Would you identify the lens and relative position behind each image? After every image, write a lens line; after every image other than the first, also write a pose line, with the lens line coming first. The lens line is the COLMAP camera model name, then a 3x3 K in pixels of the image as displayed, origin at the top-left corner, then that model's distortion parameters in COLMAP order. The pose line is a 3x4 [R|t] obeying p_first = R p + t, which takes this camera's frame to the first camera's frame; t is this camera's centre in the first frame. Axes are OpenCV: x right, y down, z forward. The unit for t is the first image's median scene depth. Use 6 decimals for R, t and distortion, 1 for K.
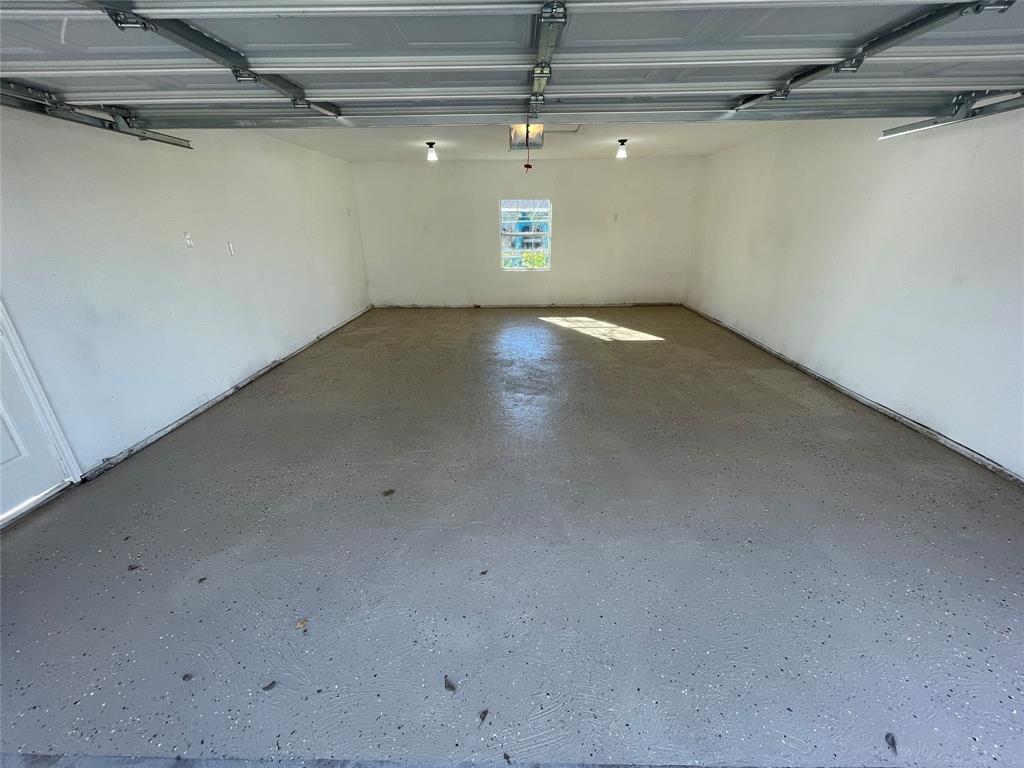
lens RADIAL K [[414.5, 0, 509.9], [0, 414.5, 378.3], [0, 0, 1]] dist [-0.003526, 0.000949]
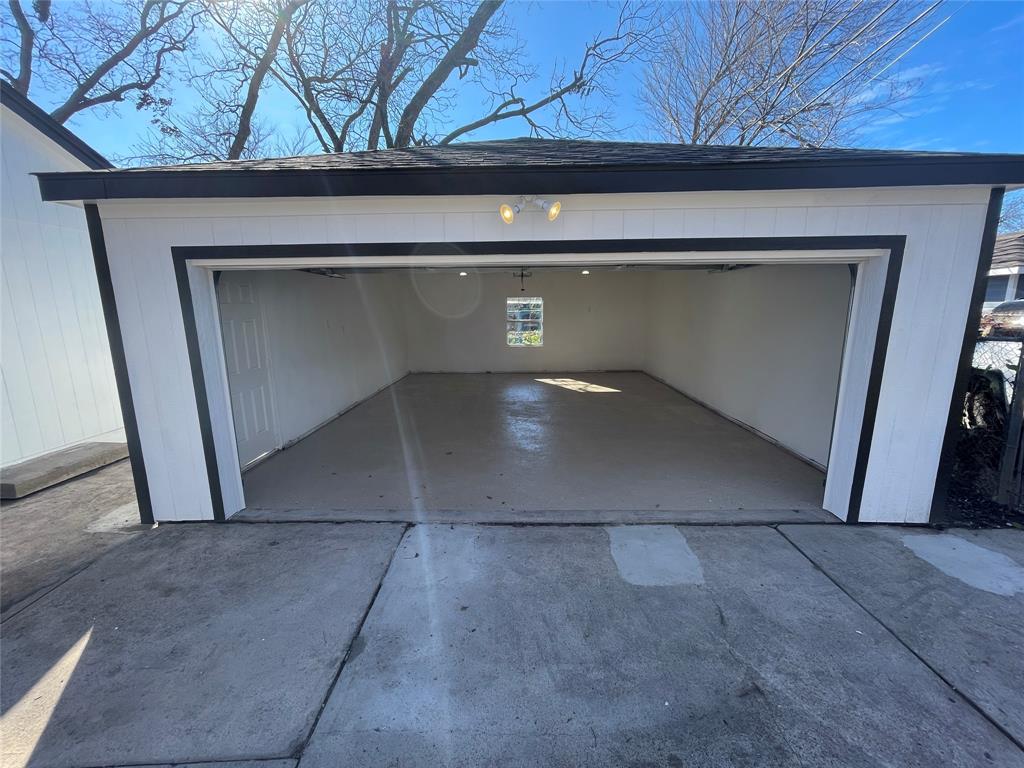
lens RADIAL K [[414.5, 0, 510.6], [0, 414.5, 379.3], [0, 0, 1]] dist [-0.003526, 0.000949]
pose [[0.999978, 0.001025, -0.006496, 0.000289], [-0.002239, 0.981837, -0.189711, 0.124436], [0.006183, 0.189721, 0.981819, -0.373820]]
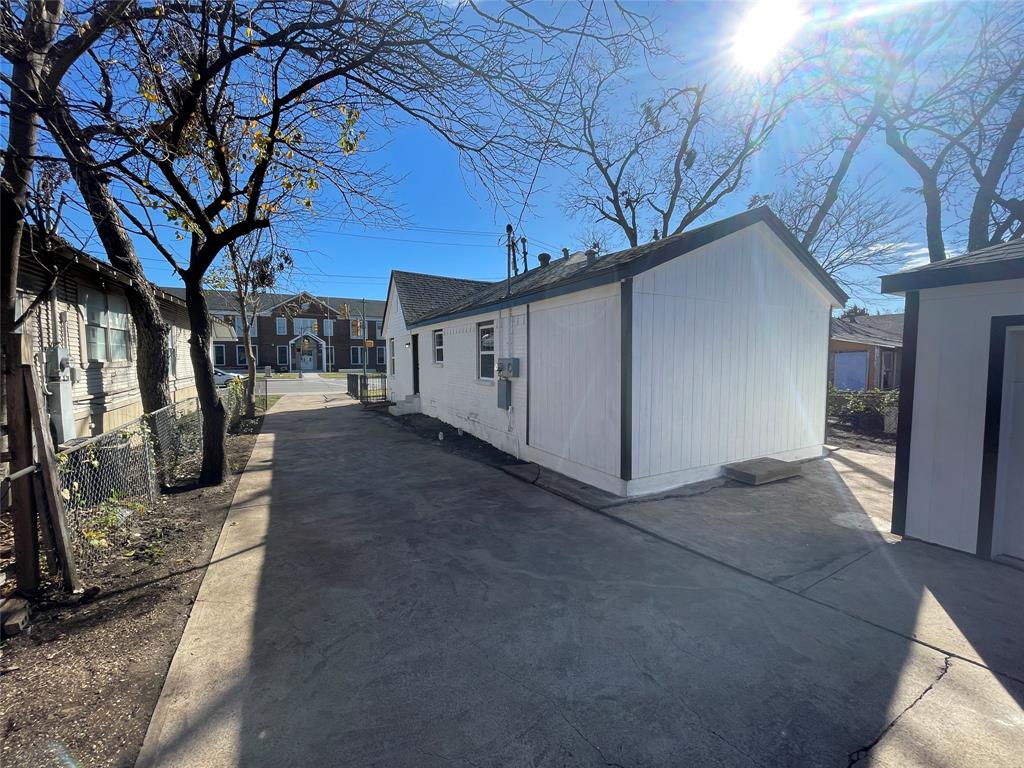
lens RADIAL K [[414.5, 0, 506.7], [0, 414.5, 378.9], [0, 0, 1]] dist [-0.003526, 0.000949]
pose [[0.487705, 0.054001, -0.871337, -0.201895], [-0.319568, 0.939855, -0.120621, 0.246658], [0.812416, 0.337279, 0.475629, -0.713287]]
